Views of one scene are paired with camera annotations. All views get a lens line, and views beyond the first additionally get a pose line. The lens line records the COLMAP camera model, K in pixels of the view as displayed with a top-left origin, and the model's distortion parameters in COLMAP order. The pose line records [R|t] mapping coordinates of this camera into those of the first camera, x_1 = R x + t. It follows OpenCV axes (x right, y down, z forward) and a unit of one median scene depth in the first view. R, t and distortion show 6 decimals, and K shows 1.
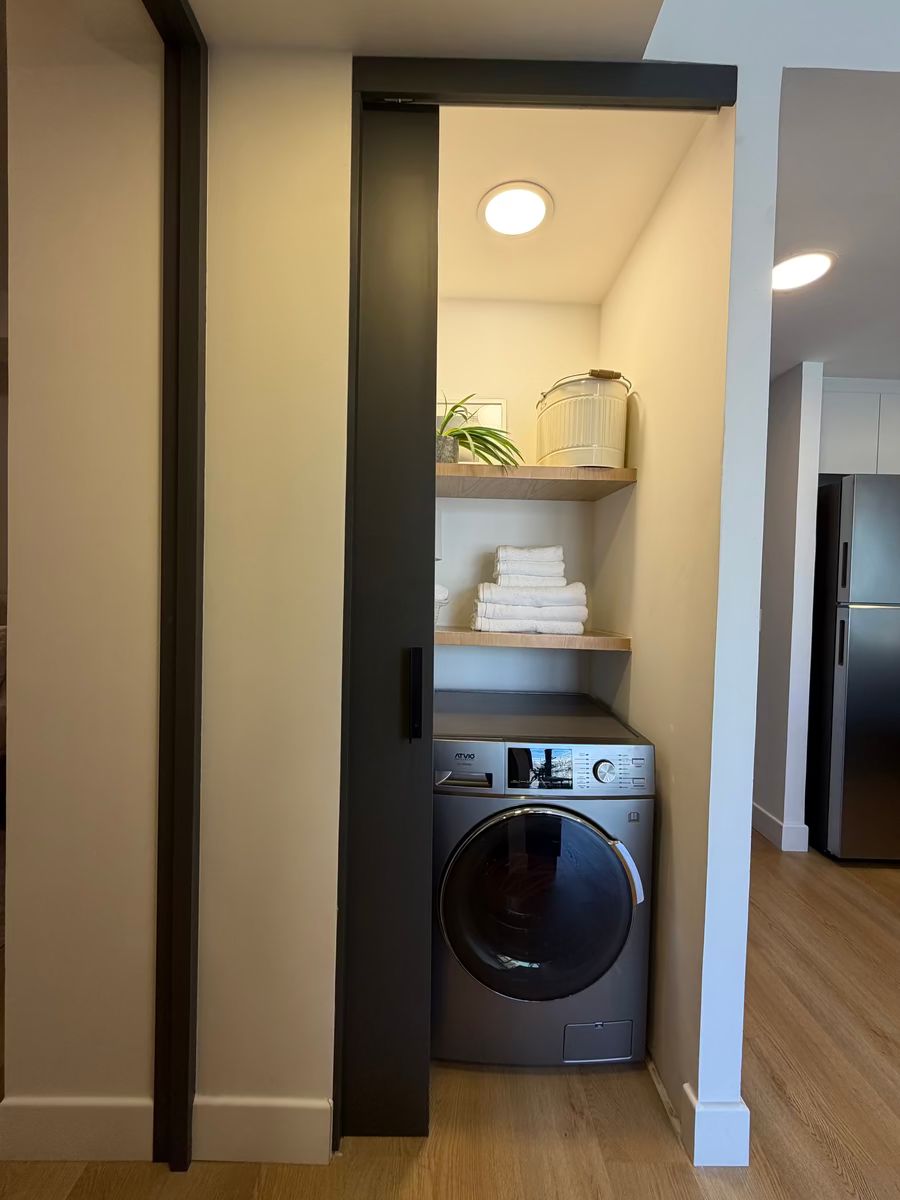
lens RADIAL K [[479.6, 0, 448.2], [0, 479.6, 594.9], [0, 0, 1]] dist [-0.001570, 0.000670]
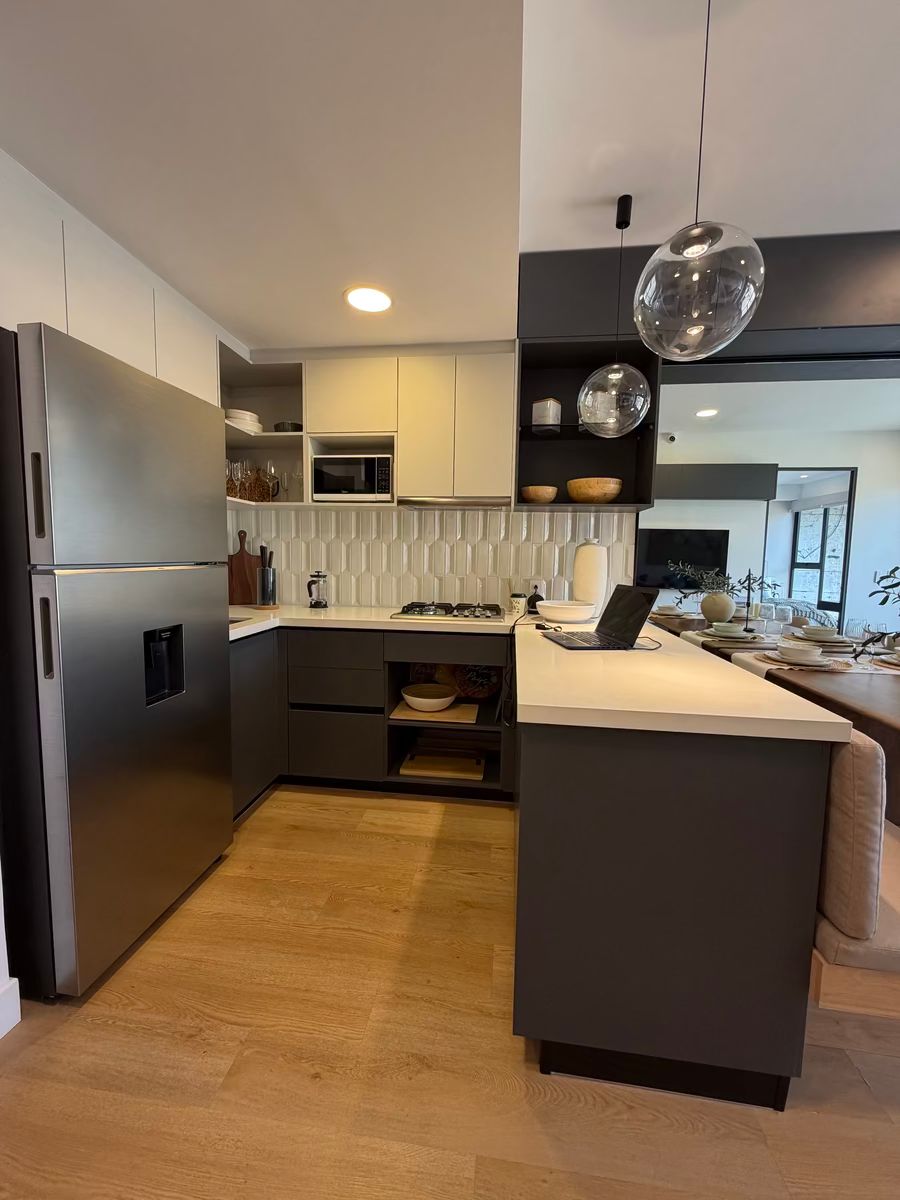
lens RADIAL K [[479.6, 0, 448.6], [0, 479.6, 596.3], [0, 0, 1]] dist [-0.001570, 0.000670]
pose [[0.133180, -0.108074, 0.985182, 0.338157], [0.007586, 0.994119, 0.108029, -0.004539], [-0.991063, -0.006914, 0.133217, 0.460781]]
